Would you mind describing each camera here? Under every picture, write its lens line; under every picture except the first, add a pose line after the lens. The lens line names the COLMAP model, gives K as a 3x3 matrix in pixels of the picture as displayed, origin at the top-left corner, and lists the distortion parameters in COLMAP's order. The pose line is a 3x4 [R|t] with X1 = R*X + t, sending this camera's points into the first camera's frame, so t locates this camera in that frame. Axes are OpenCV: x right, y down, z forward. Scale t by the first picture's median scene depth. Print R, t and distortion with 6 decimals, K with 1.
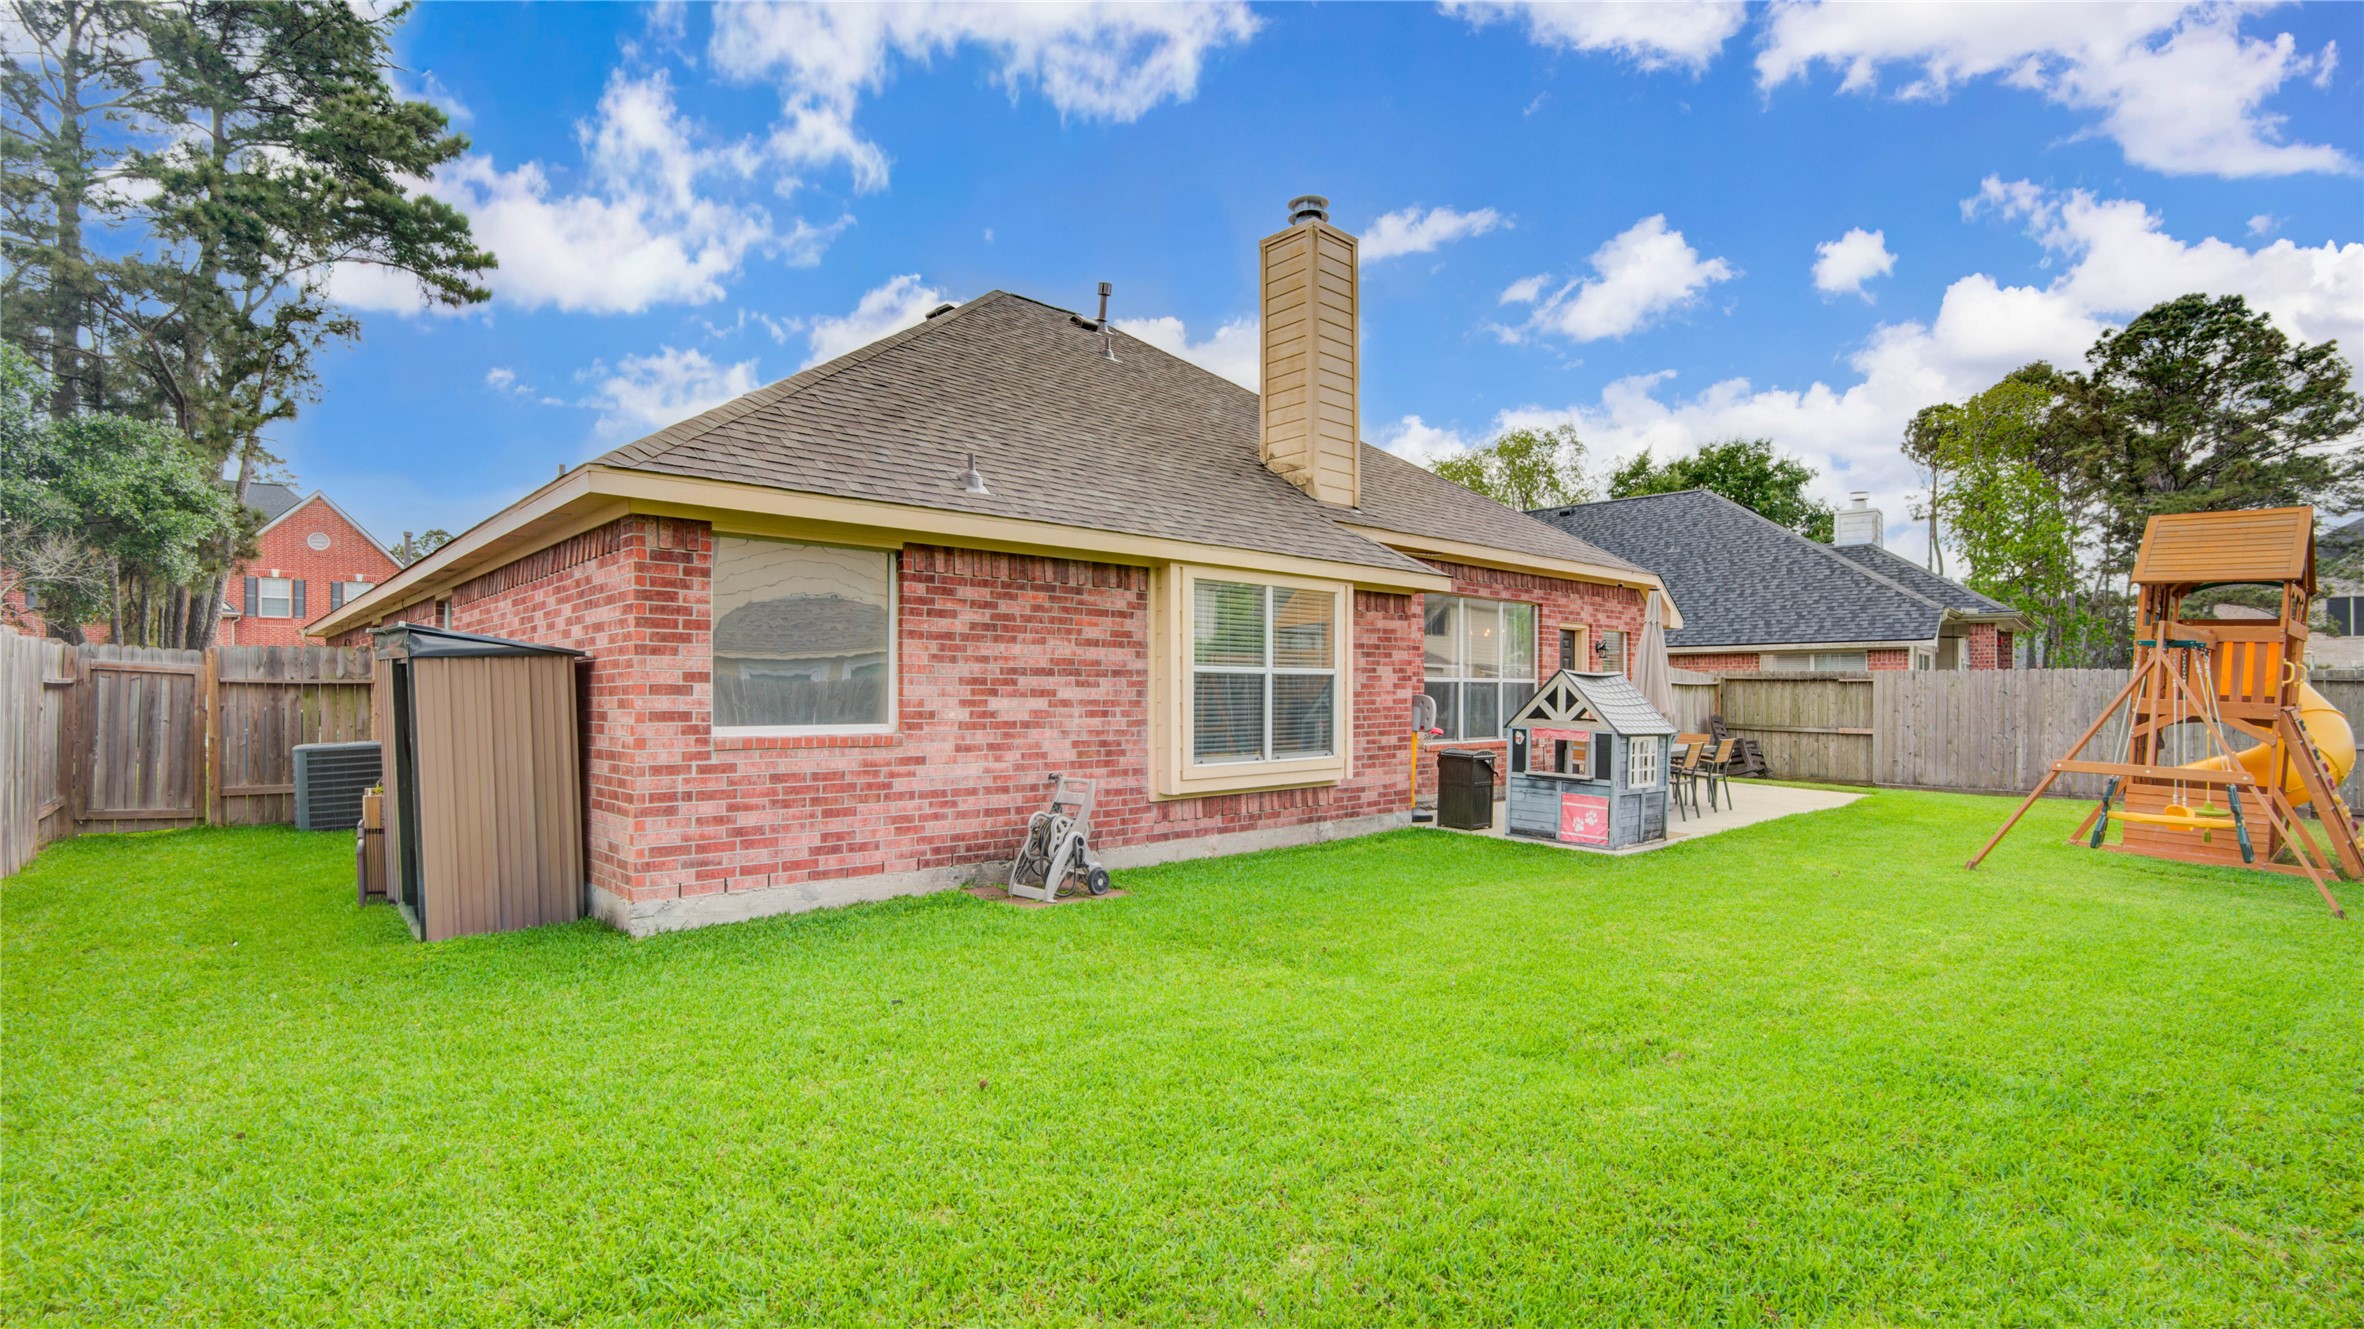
lens RADIAL K [[1097.7, 0, 1180.8], [0, 1097.7, 670.3], [0, 0, 1]] dist [0.005080, 0.000159]
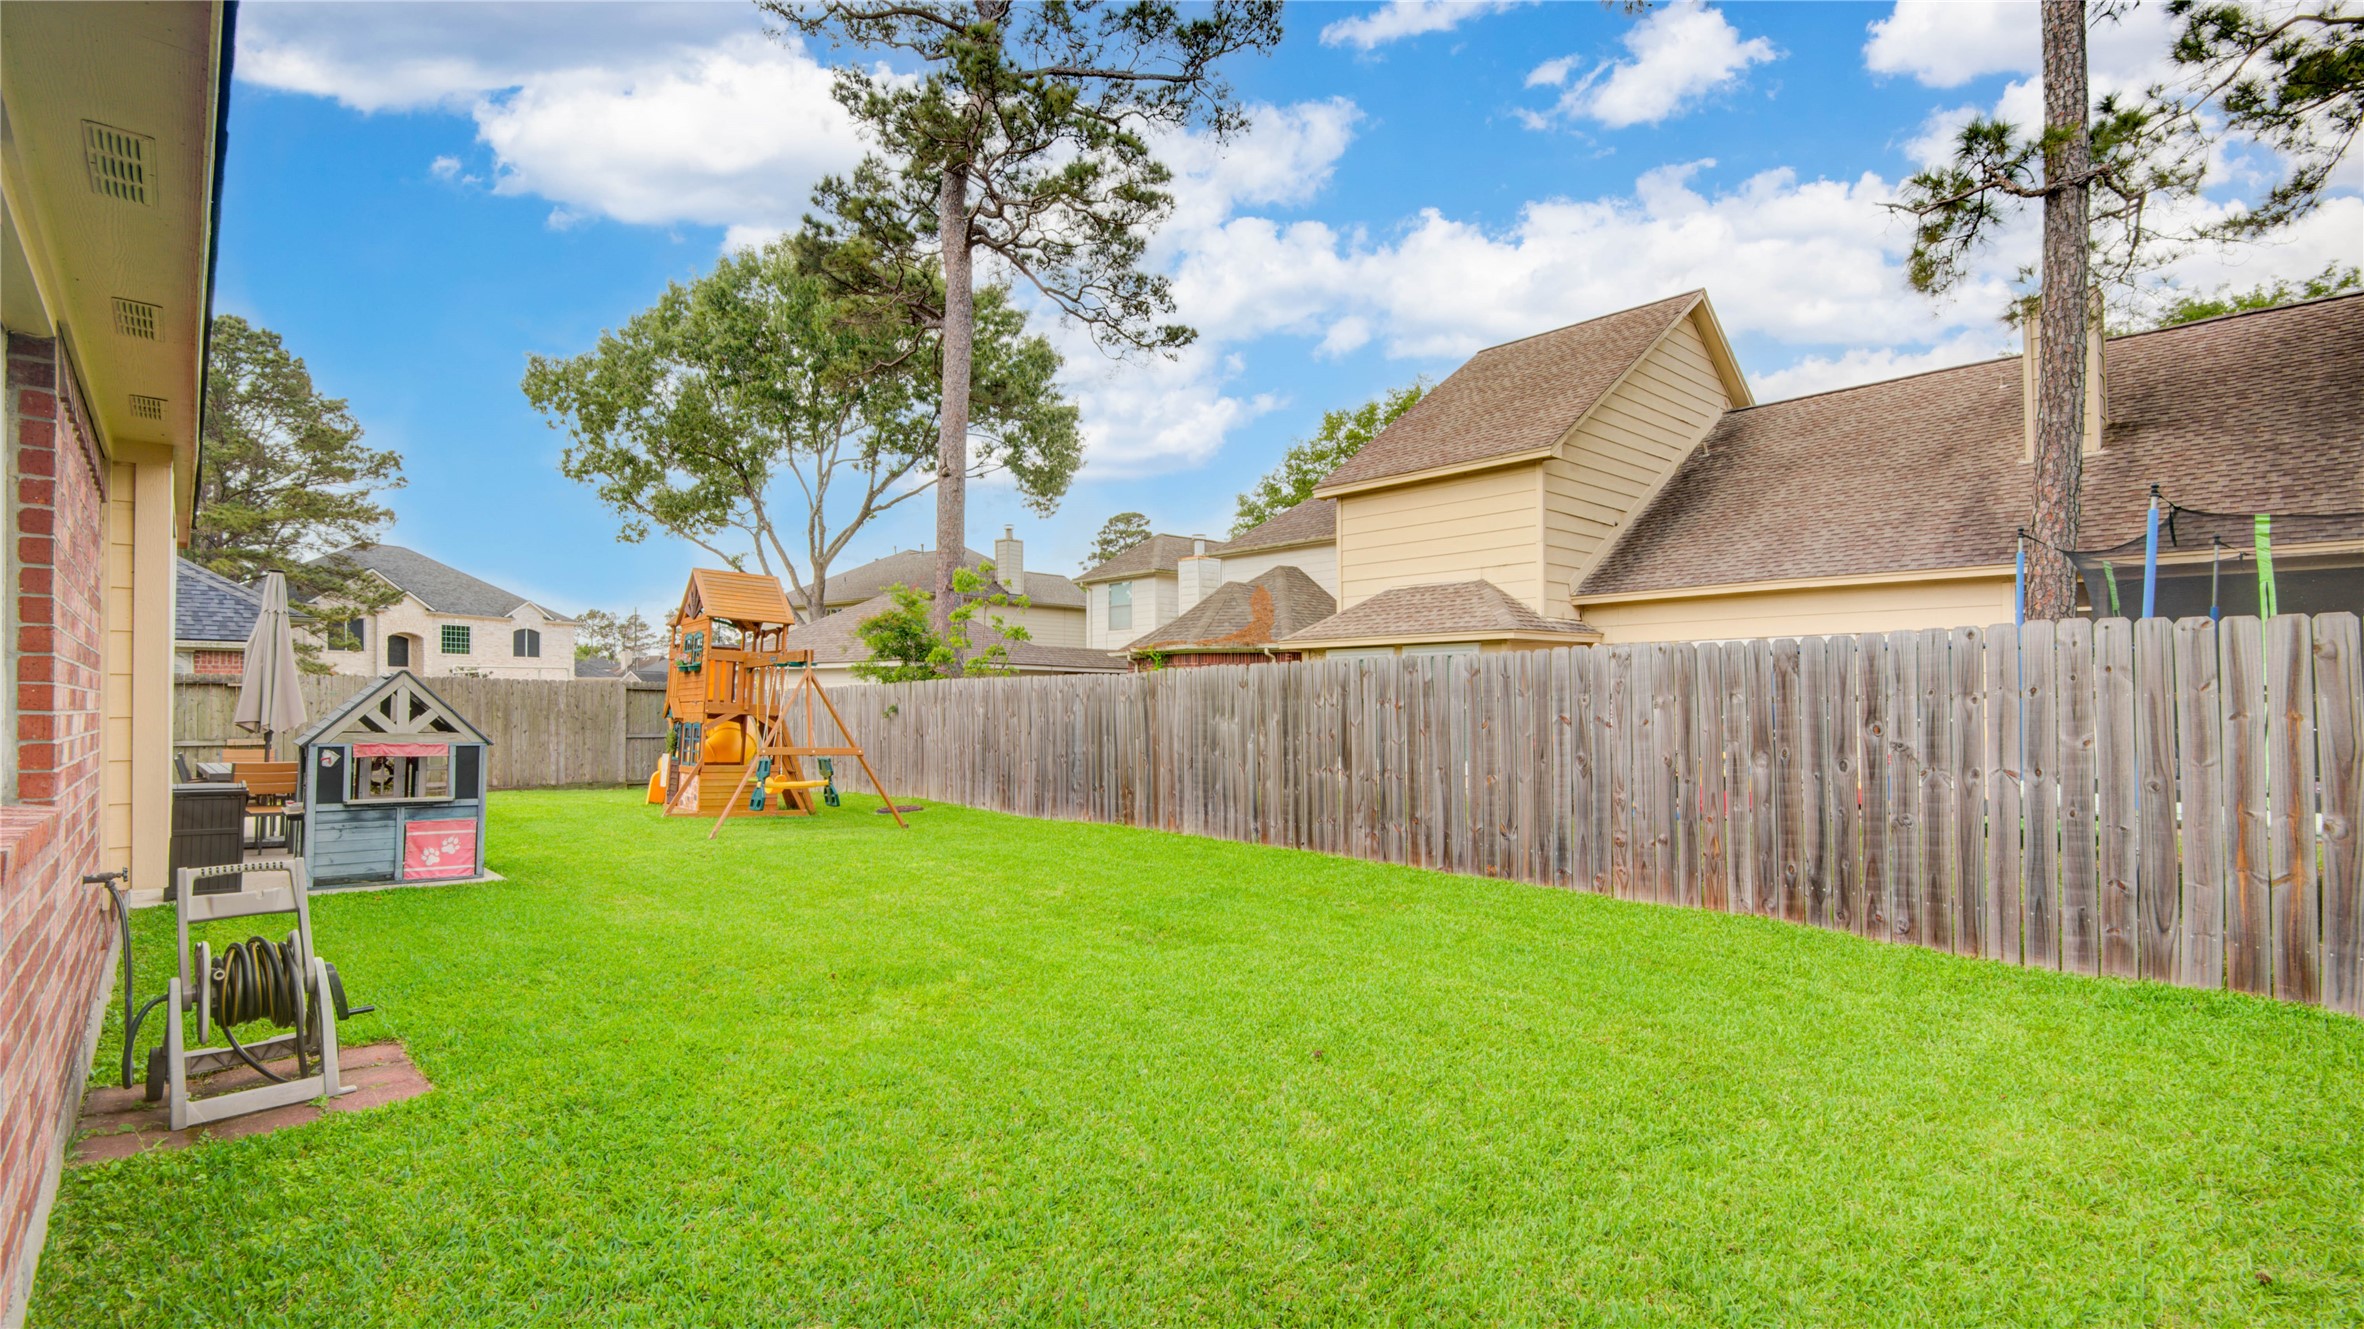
lens RADIAL K [[1097.7, 0, 1180.6], [0, 1097.7, 672.6], [0, 0, 1]] dist [0.005080, 0.000159]
pose [[-0.024704, 0.018958, 0.999515, -0.477884], [-0.014207, 0.999713, -0.019313, 0.008715], [-0.999594, -0.014677, -0.024428, 0.441470]]
